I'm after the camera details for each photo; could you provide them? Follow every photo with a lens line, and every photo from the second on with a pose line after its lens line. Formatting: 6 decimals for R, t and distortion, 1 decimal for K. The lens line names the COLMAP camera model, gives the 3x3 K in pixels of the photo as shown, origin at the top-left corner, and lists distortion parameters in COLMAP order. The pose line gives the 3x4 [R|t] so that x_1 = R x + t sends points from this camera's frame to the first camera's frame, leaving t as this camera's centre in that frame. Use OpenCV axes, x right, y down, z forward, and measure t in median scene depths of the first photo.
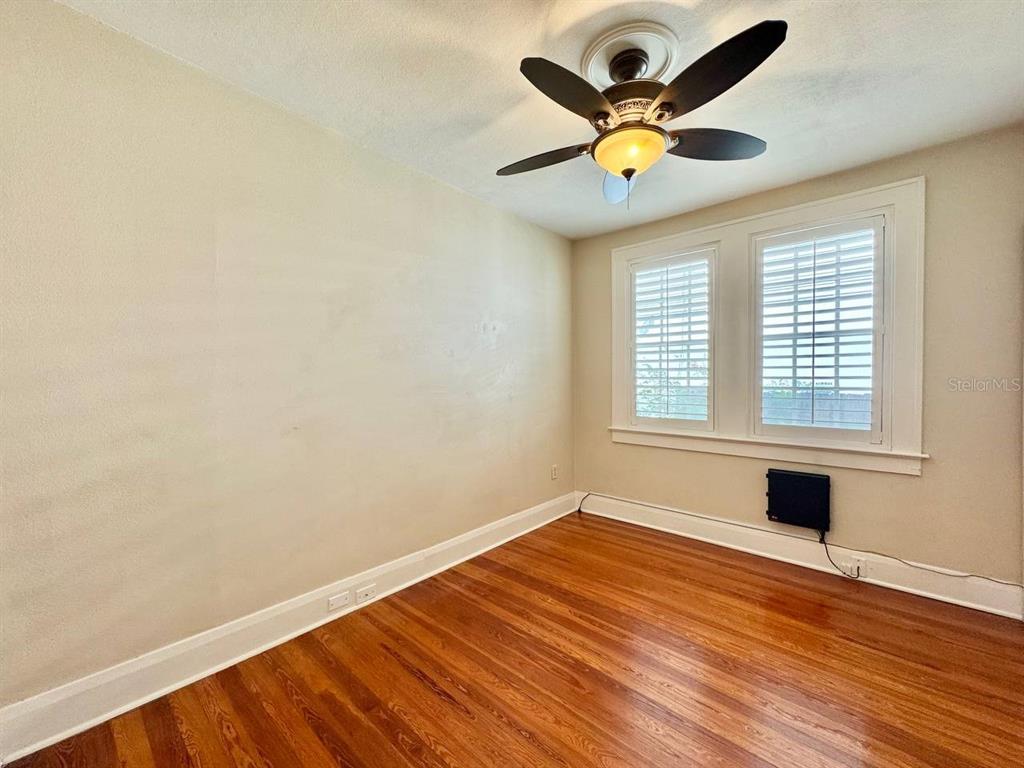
lens RADIAL K [[410.0, 0, 512.0], [0, 410.0, 384.0], [0, 0, 1]] dist [-0.001612, -0.000068]
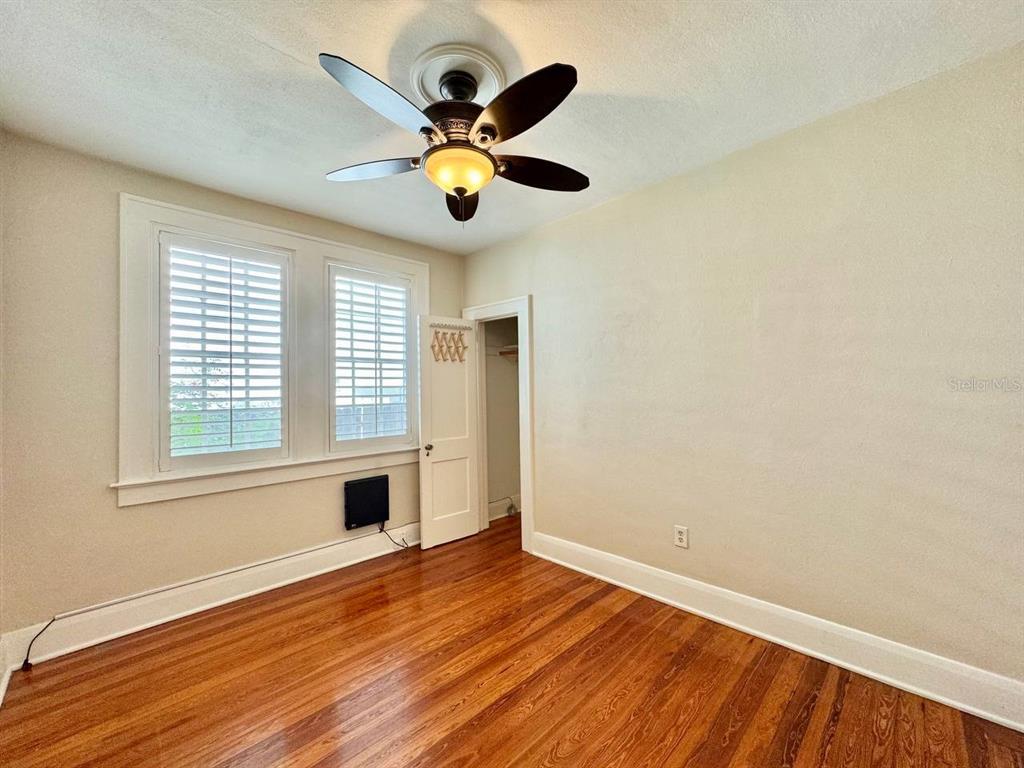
lens RADIAL K [[410.0, 0, 512.0], [0, 410.0, 384.0], [0, 0, 1]] dist [-0.001612, -0.000068]
pose [[0.073444, 0.017328, 0.997149, -0.414365], [0.032669, 0.999271, -0.019771, -0.013255], [-0.996764, 0.034028, 0.072824, 0.489487]]
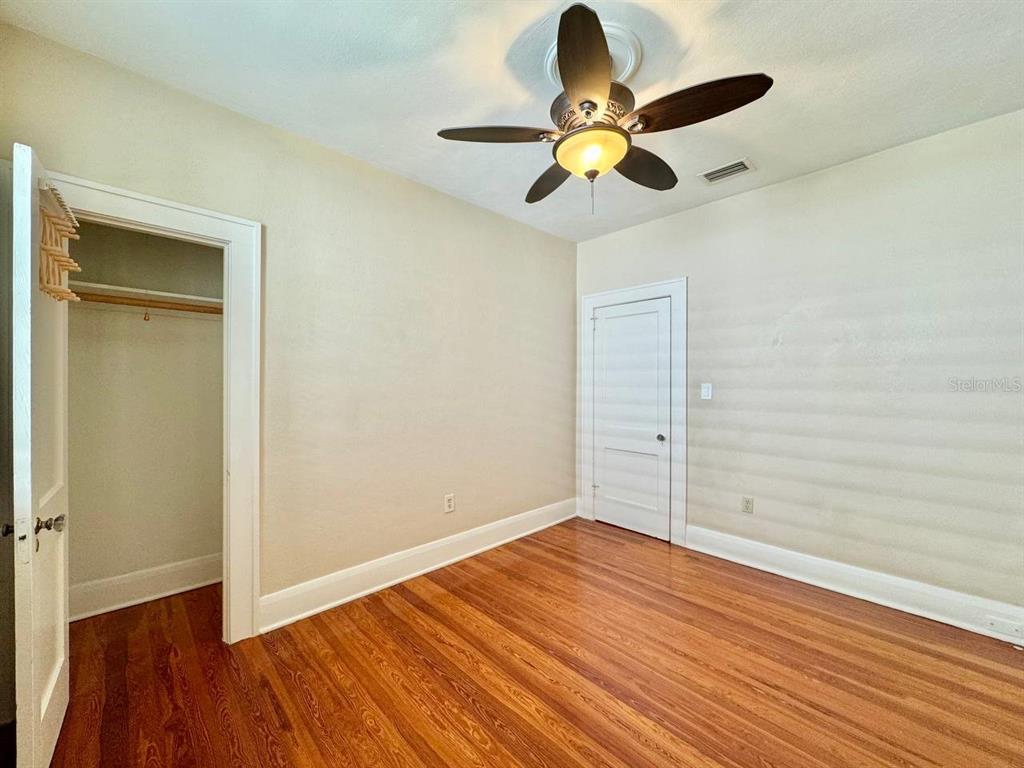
lens RADIAL K [[416.7, 0, 508.8], [0, 416.7, 382.2], [0, 0, 1]] dist [0.000570, -0.000580]
pose [[-0.996121, -0.002481, 0.087960, 0.237949], [-0.000608, 0.999773, 0.021317, -0.021437], [-0.087993, 0.021181, -0.995896, 1.220893]]
